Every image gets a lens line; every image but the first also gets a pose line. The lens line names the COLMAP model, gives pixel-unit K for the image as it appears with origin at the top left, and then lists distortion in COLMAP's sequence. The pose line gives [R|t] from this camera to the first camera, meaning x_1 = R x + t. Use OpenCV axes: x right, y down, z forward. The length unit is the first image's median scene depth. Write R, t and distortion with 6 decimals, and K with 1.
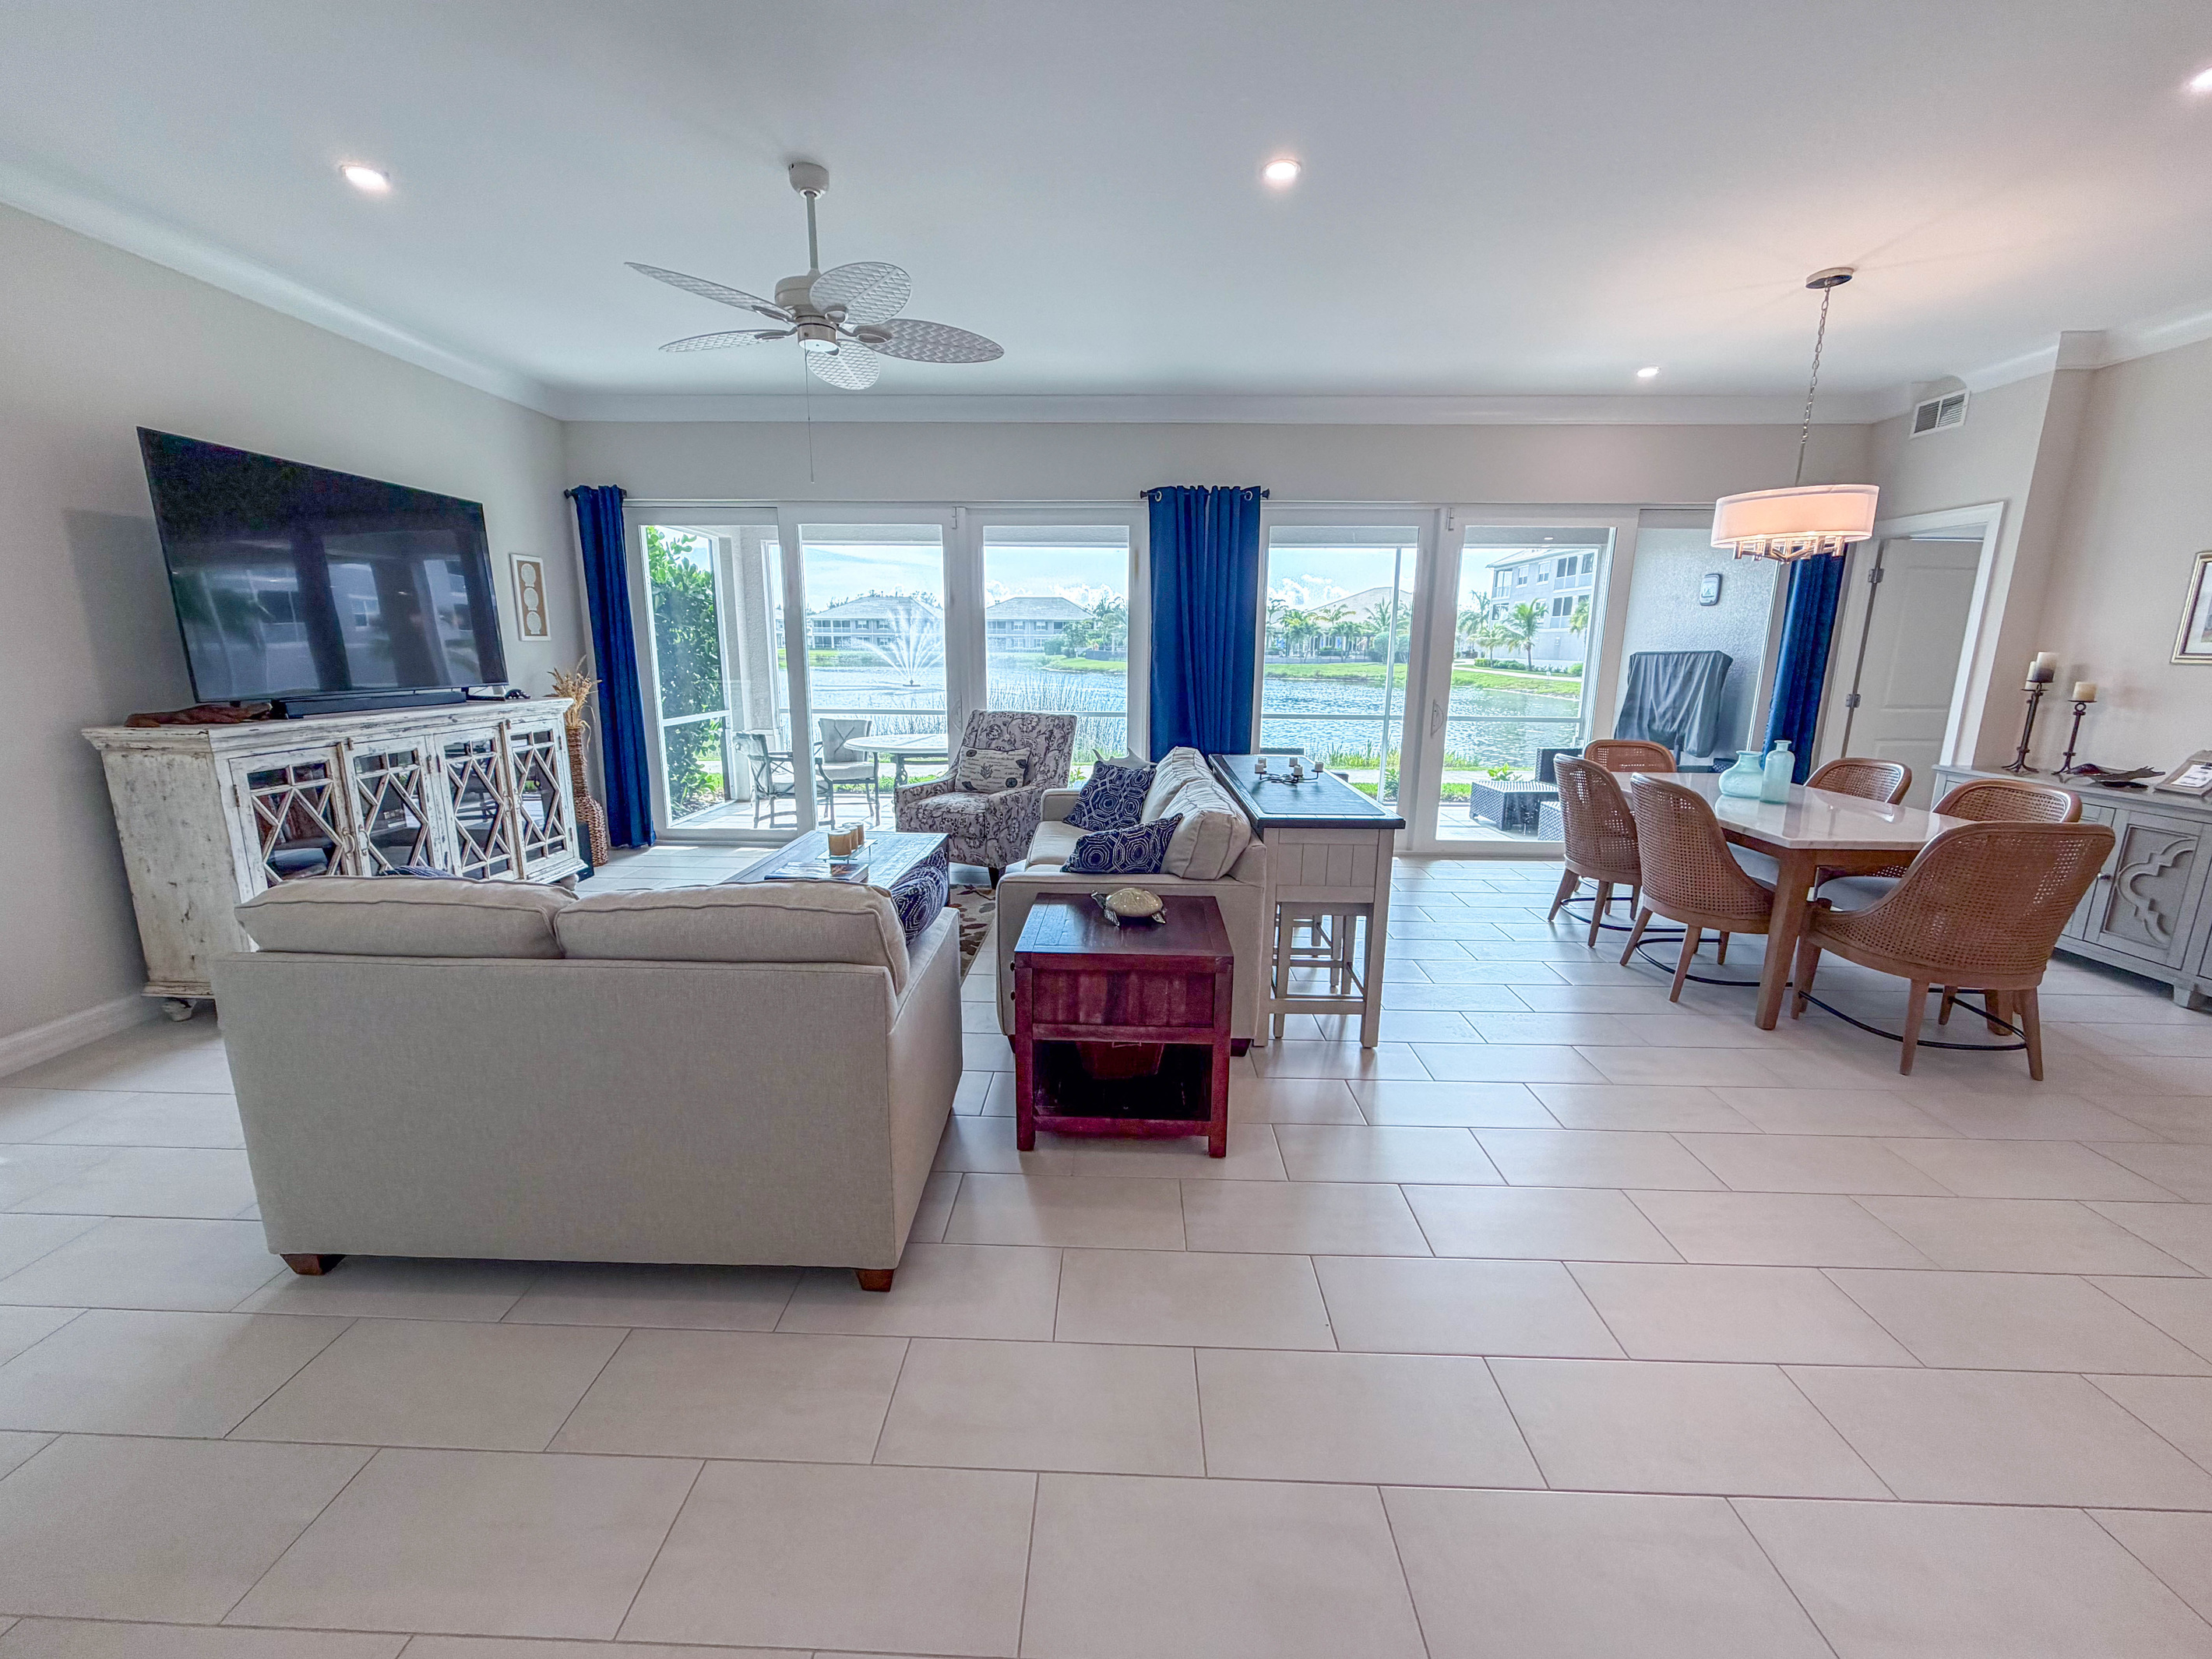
lens RADIAL K [[897.7, 0, 1100.4], [0, 897.7, 830.5], [0, 0, 1]] dist [-0.000837, 0.000041]
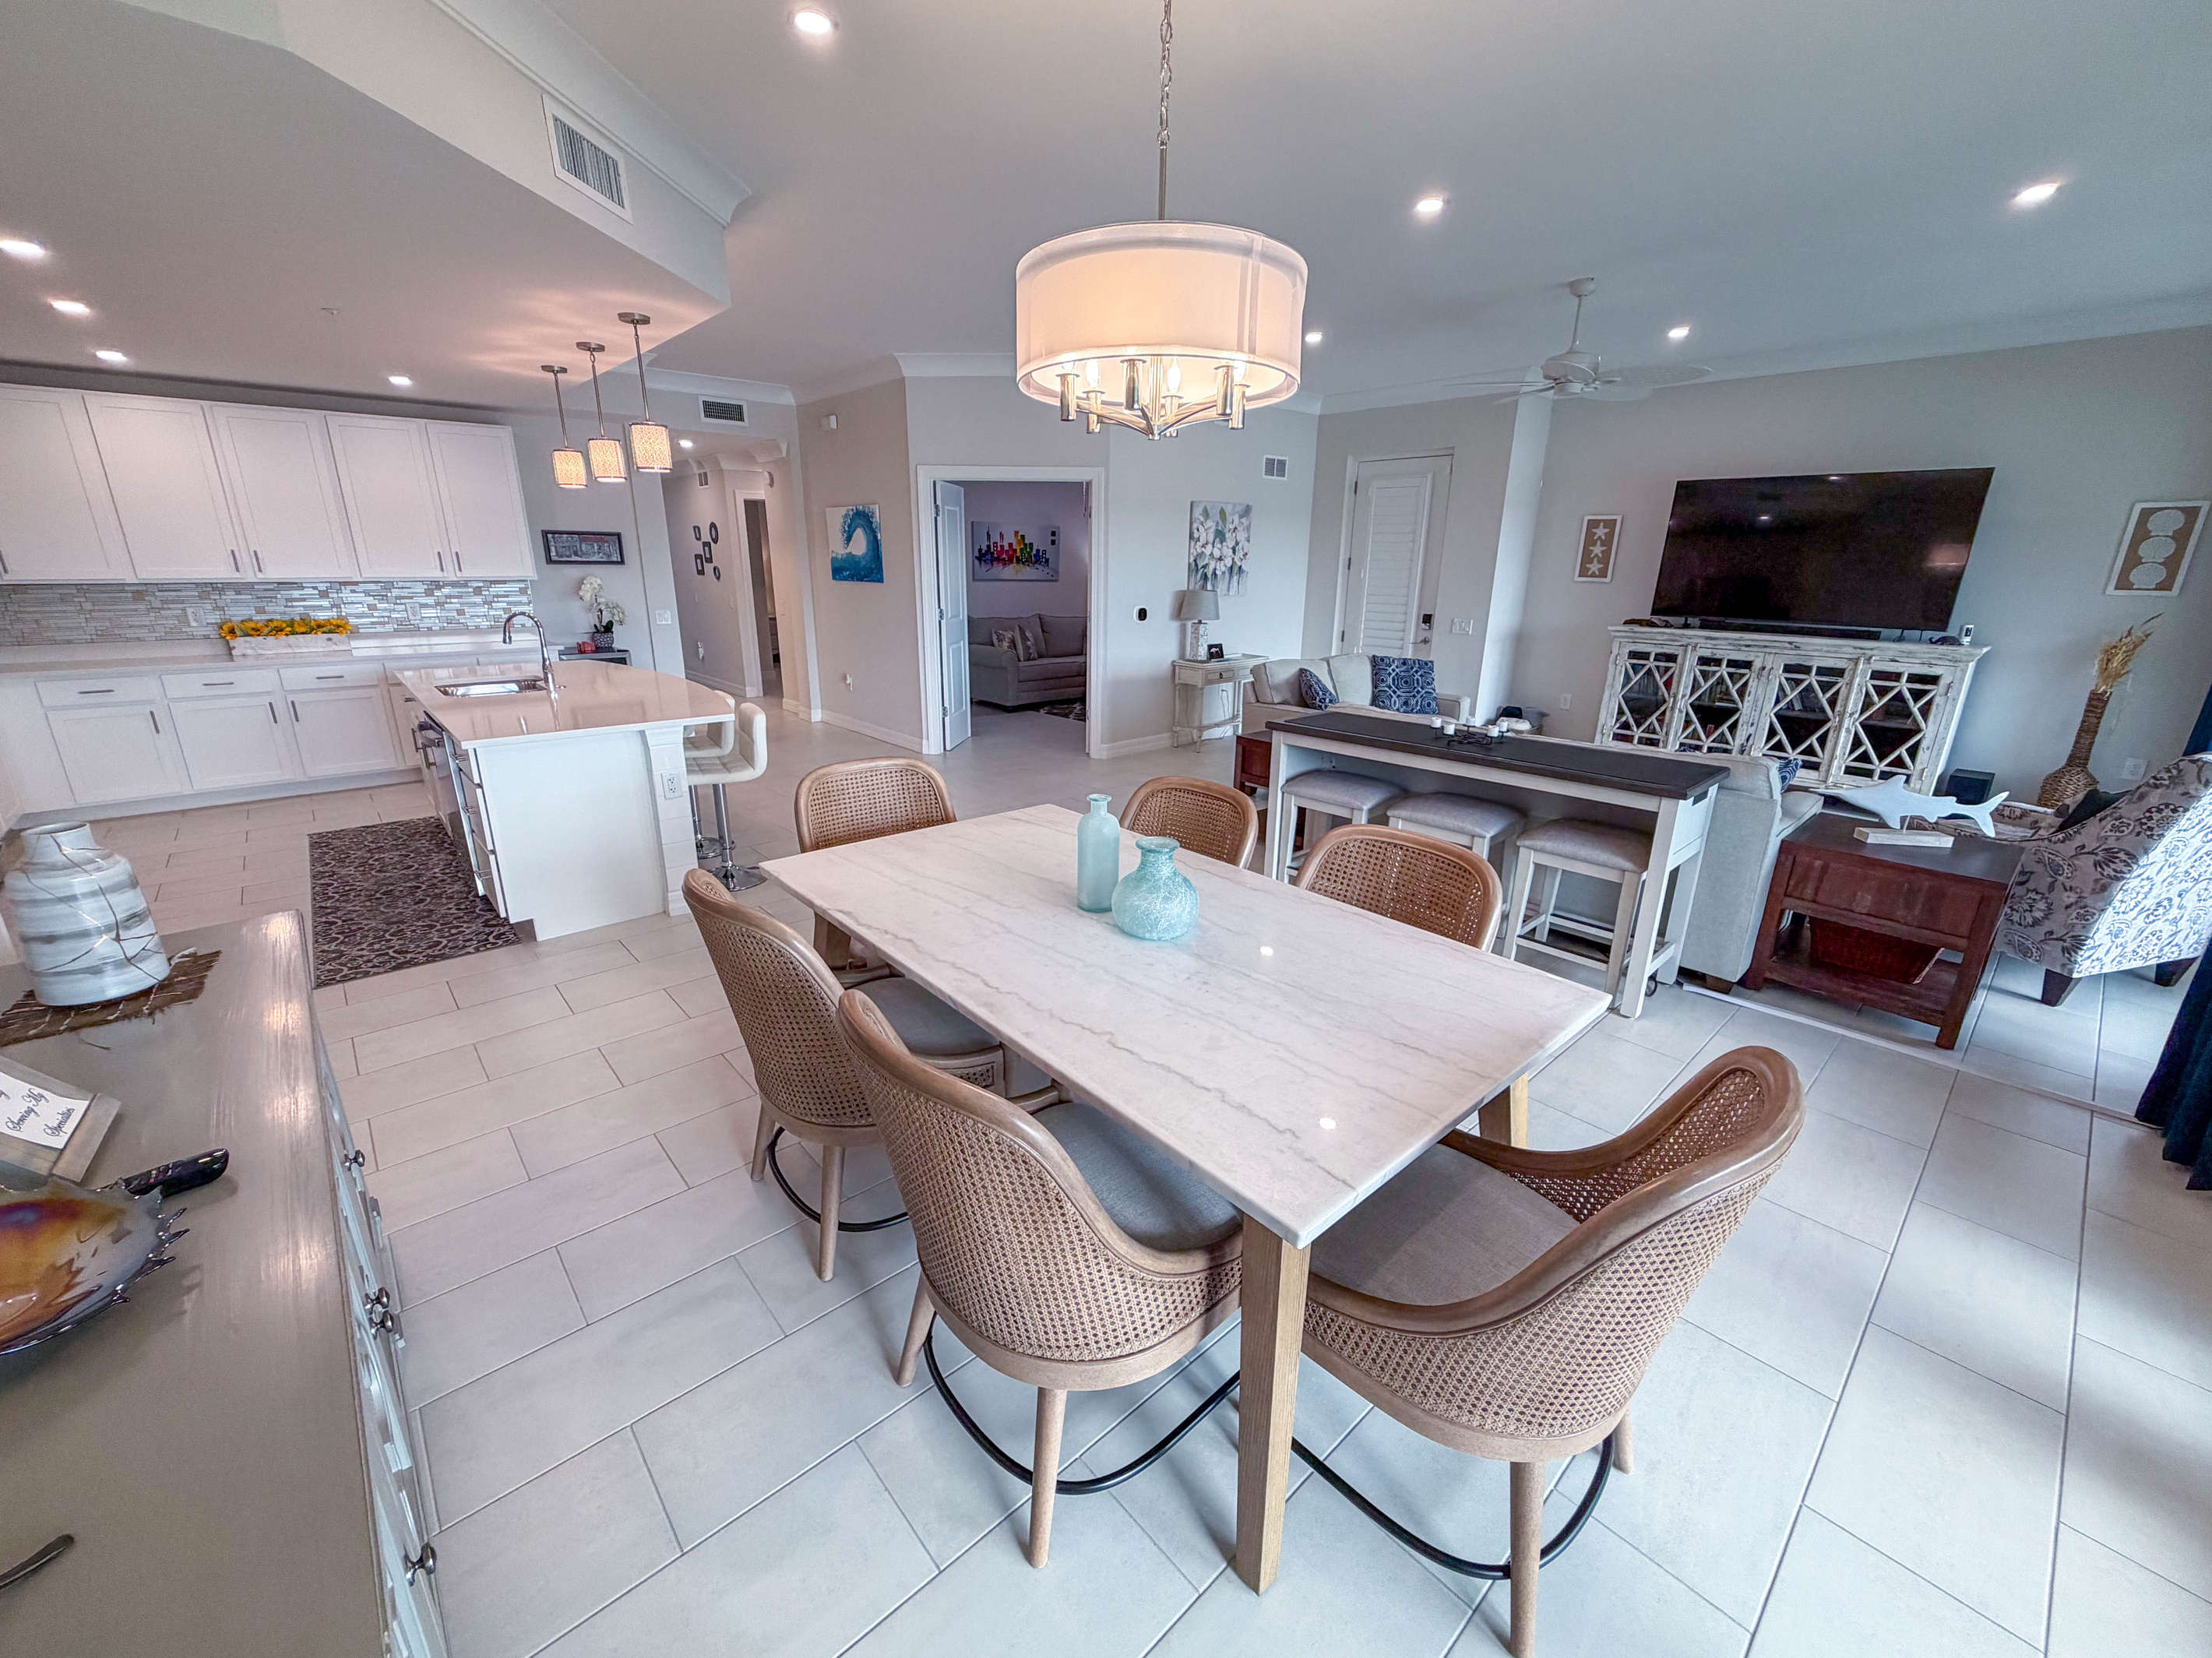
lens RADIAL K [[893.8, 0, 1096.7], [0, 893.8, 829.6], [0, 0, 1]] dist [0.000561, -0.000182]
pose [[-0.727319, 0.185085, -0.660871, 0.940676], [-0.156228, 0.893016, 0.422037, -0.257463], [0.668281, 0.410203, -0.620592, 1.130485]]
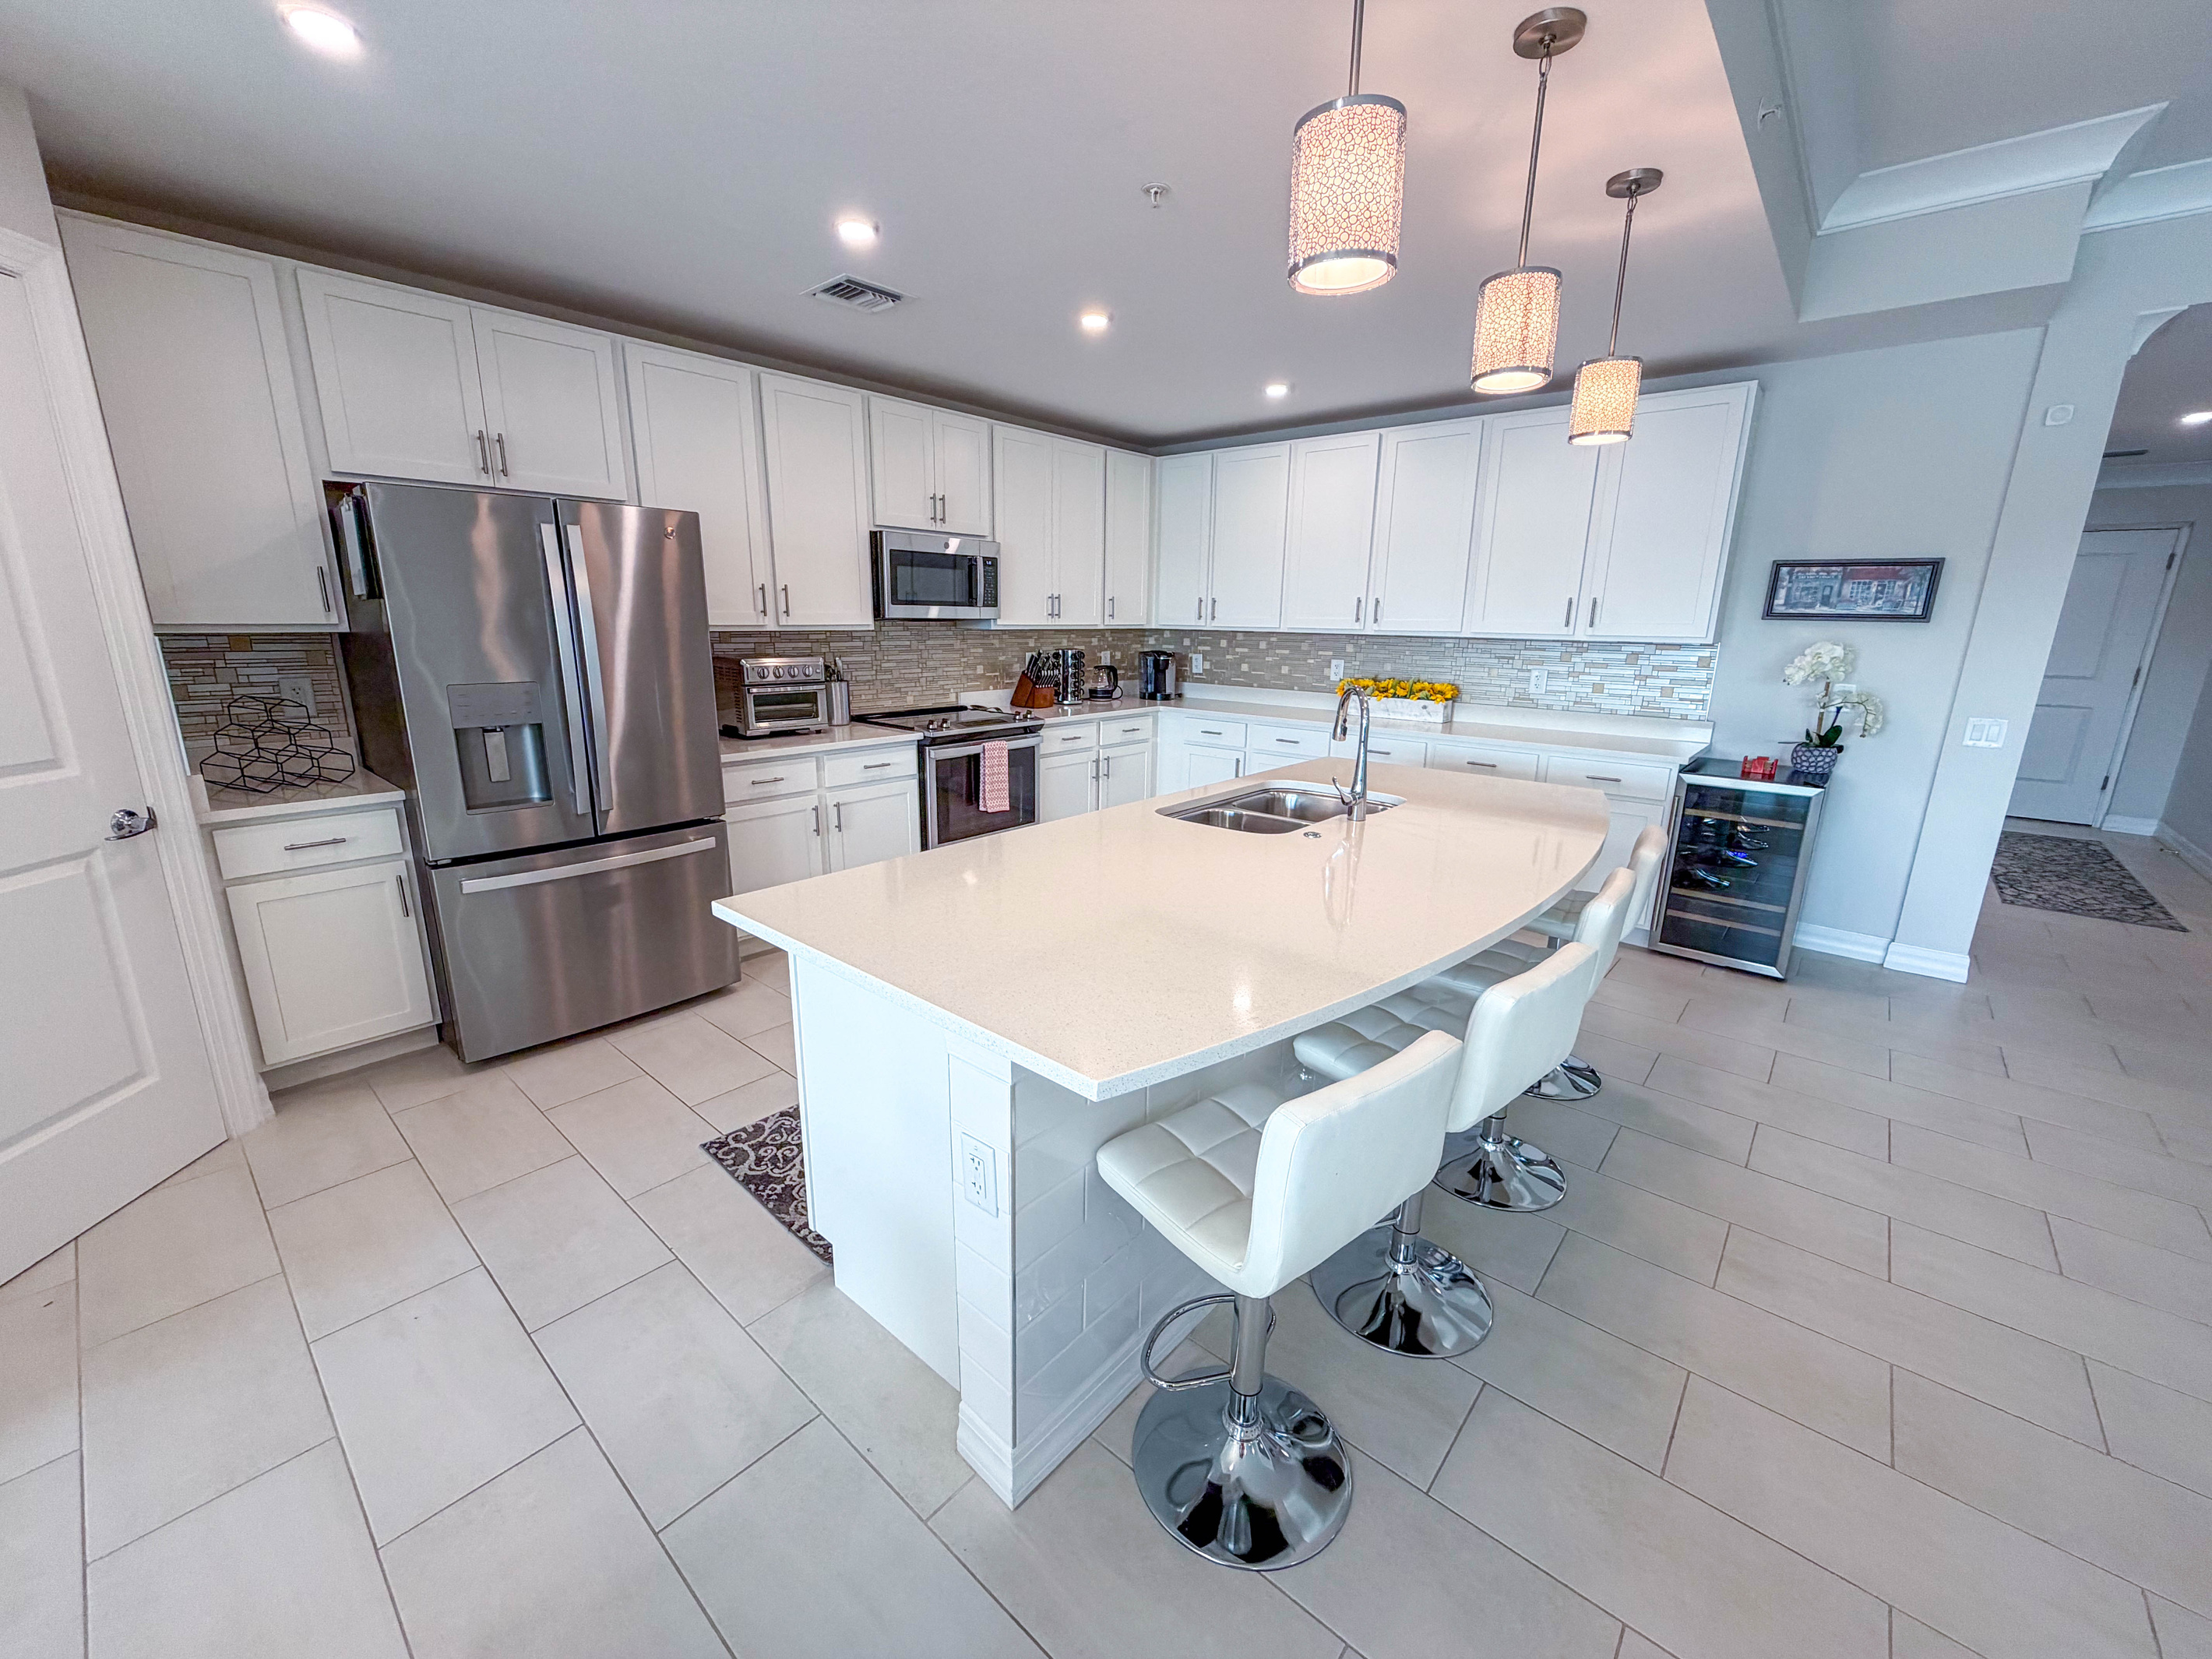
lens RADIAL K [[874.4, 0, 1096.7], [0, 874.4, 833.4], [0, 0, 1]] dist [-0.000644, -0.000226]
pose [[-0.773272, -0.174295, 0.609649, 0.487045], [0.107568, 0.911482, 0.397025, -0.095186], [-0.624884, 0.372587, -0.686075, 0.463886]]
